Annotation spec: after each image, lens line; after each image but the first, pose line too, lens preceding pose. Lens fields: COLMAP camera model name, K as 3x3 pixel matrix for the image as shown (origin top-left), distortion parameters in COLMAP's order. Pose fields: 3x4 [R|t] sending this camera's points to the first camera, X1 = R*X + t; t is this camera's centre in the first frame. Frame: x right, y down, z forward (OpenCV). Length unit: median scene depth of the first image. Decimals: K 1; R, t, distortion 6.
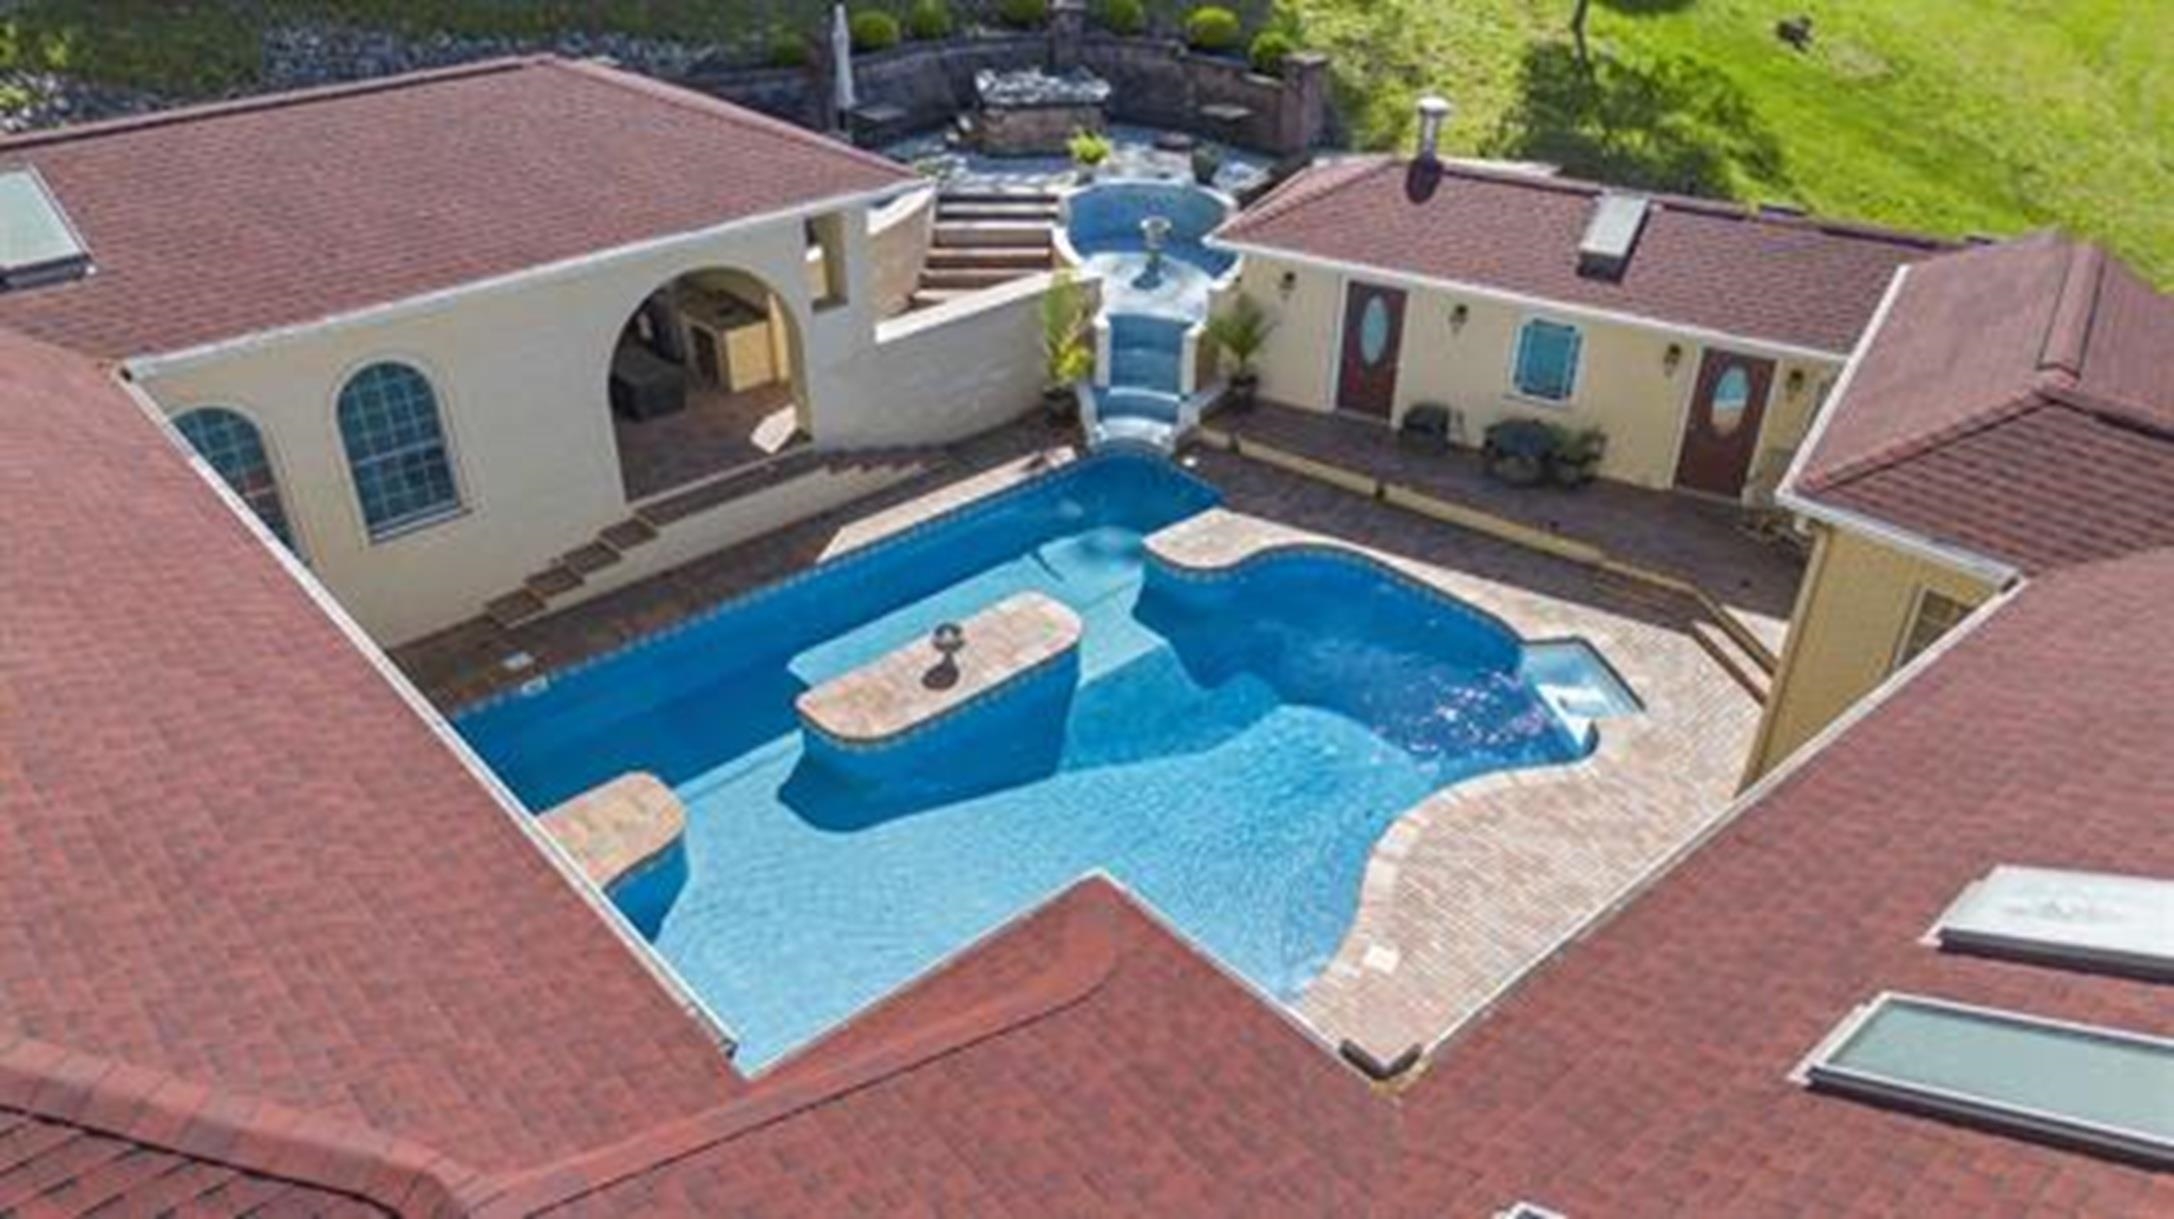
lens RADIAL K [[1499.5, 0, 1087.0], [0, 1499.5, 609.5], [0, 0, 1]] dist [0.001457, -0.001439]
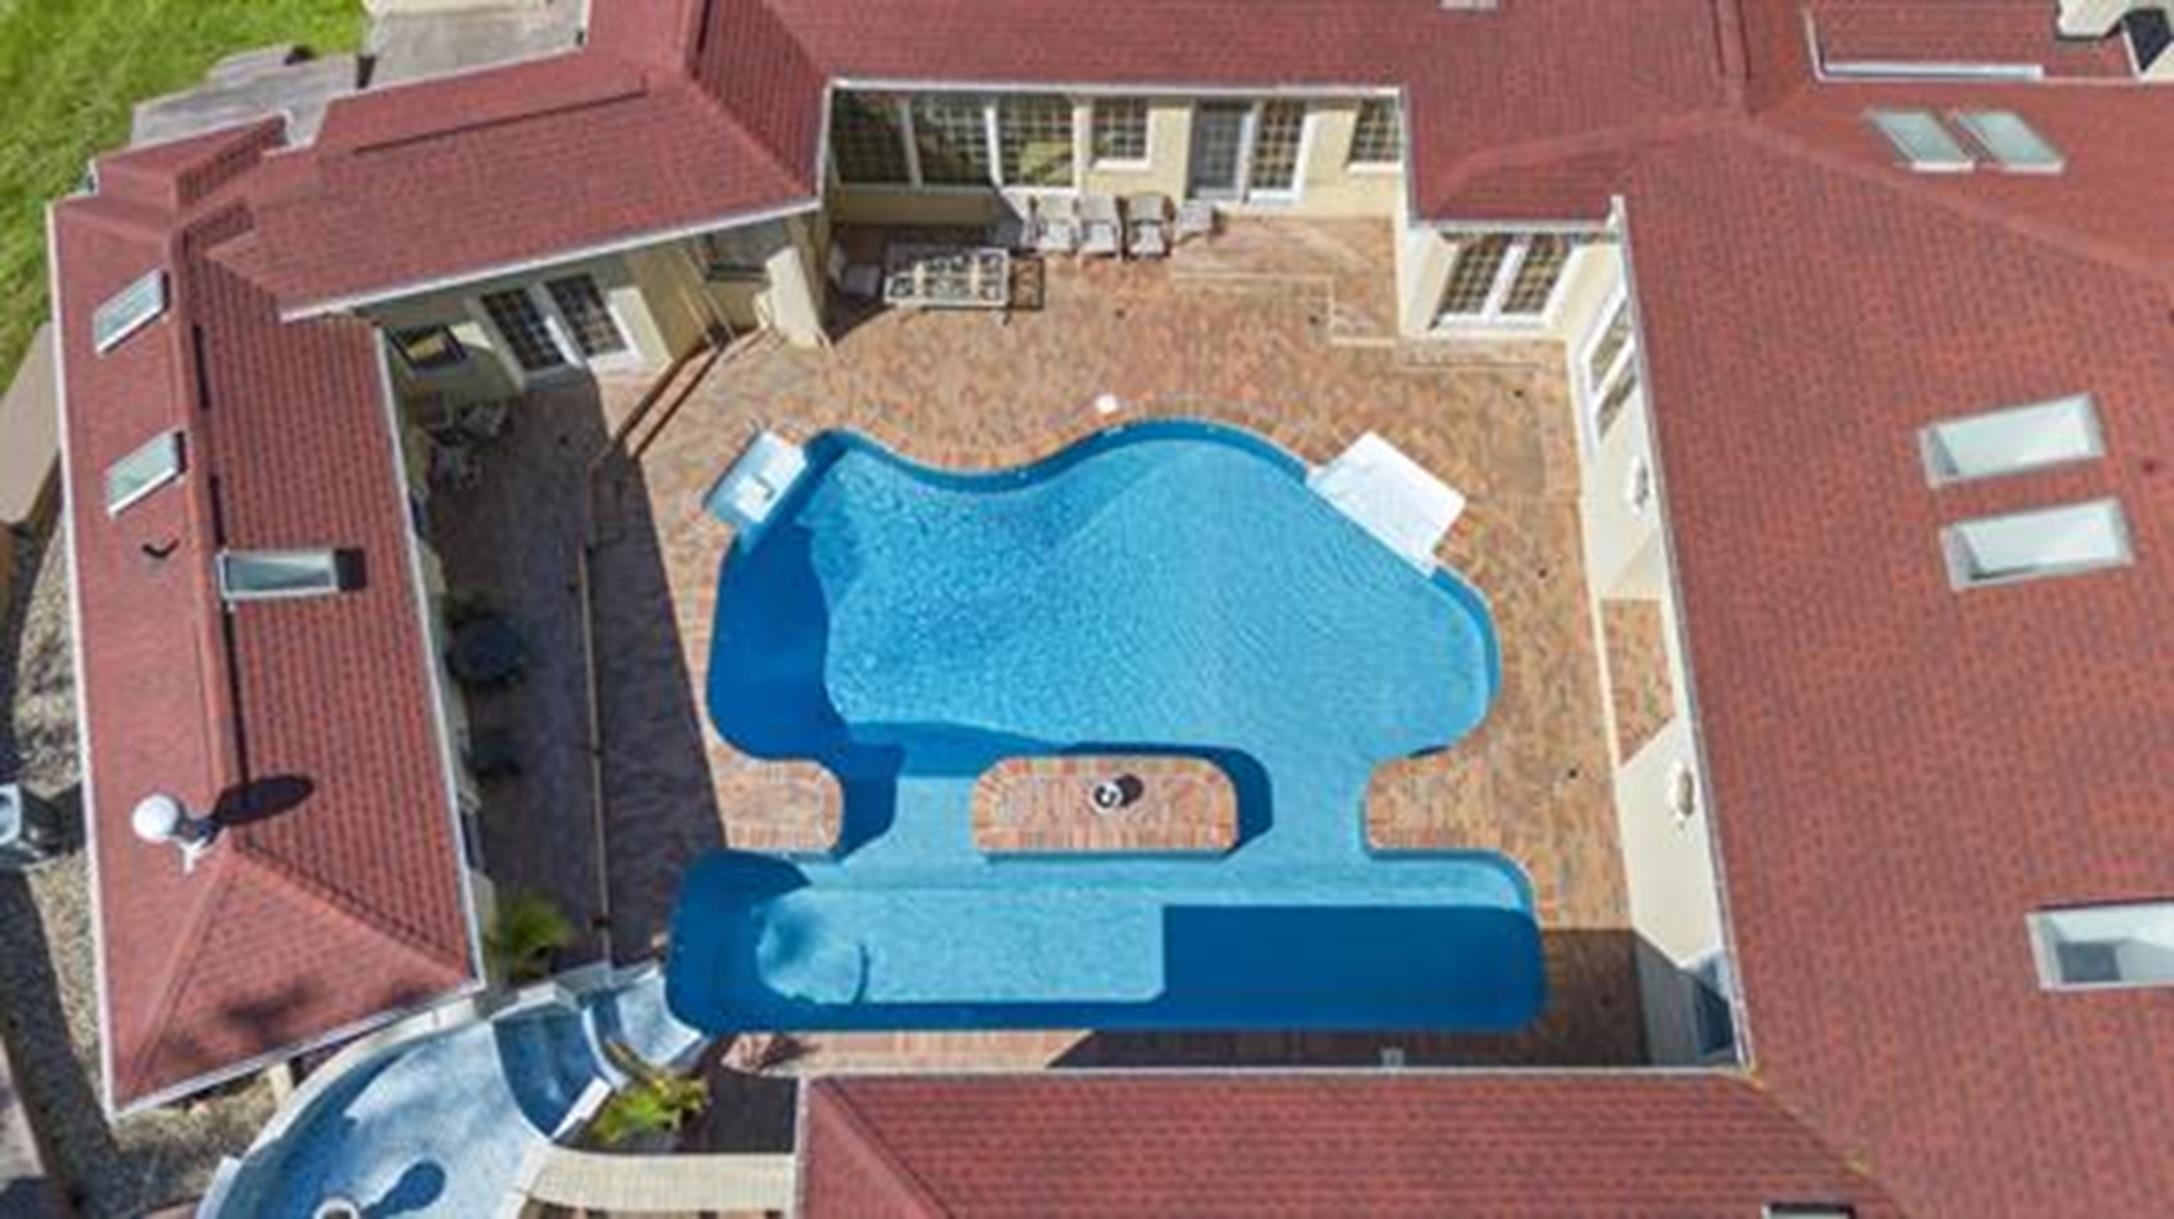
lens RADIAL K [[1499.5, 0, 1087.0], [0, 1499.5, 609.5], [0, 0, 1]] dist [0.001457, -0.001439]
pose [[-0.750287, -0.607474, 0.260856, -0.266473], [0.348020, -0.027444, 0.937085, -0.946236], [-0.562096, 0.793866, 0.232004, 0.534757]]
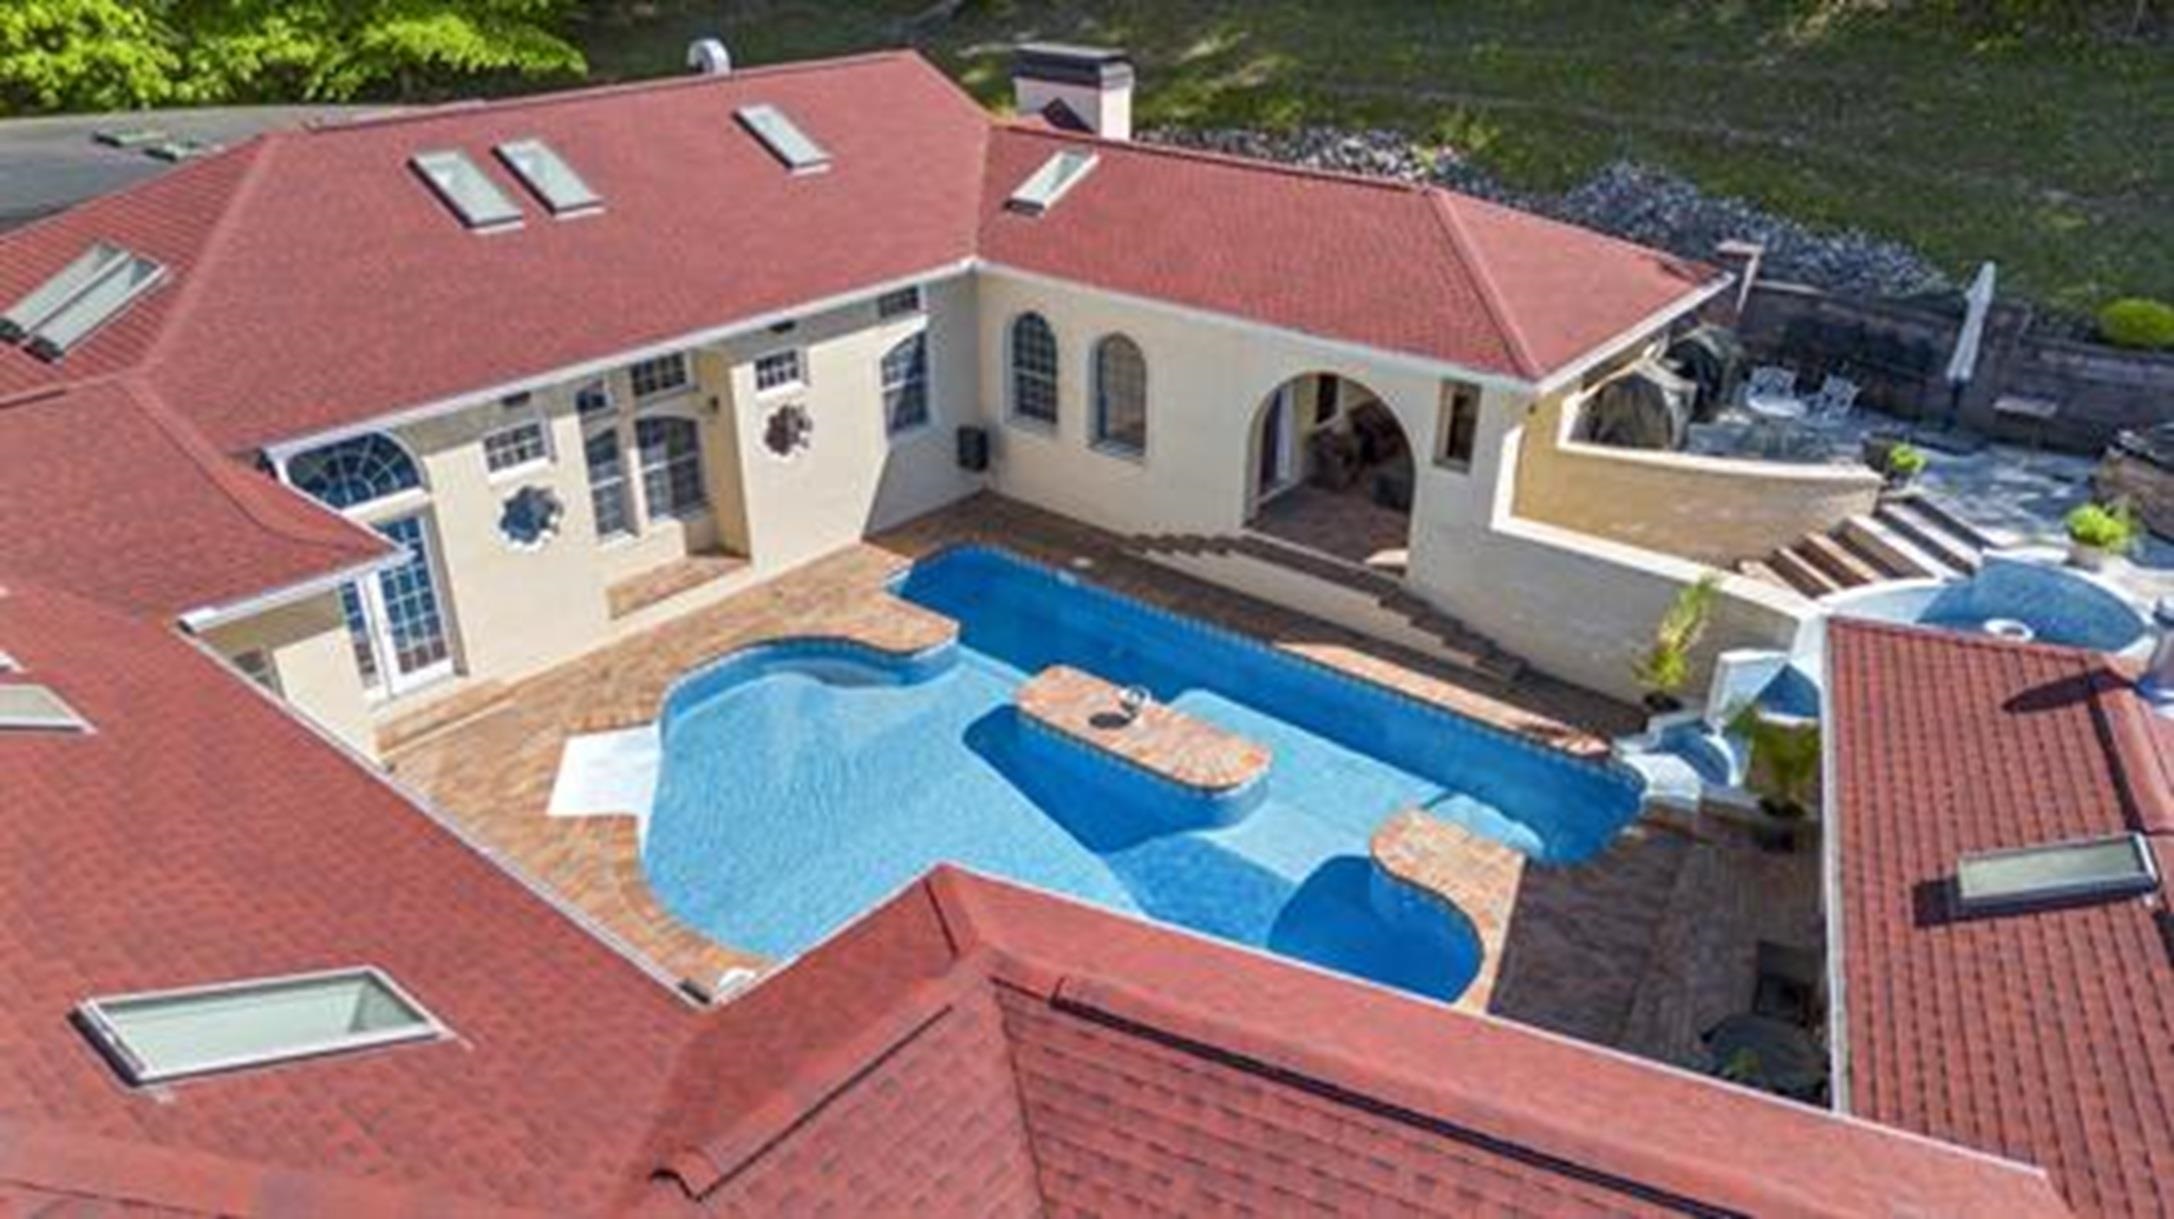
lens RADIAL K [[1499.5, 0, 1087.0], [0, 1499.5, 609.5], [0, 0, 1]] dist [0.001457, -0.001439]
pose [[0.153144, 0.444187, -0.882748, 0.745696], [-0.527481, 0.792128, 0.307078, -0.311545], [0.835650, 0.418605, 0.355610, 0.470480]]
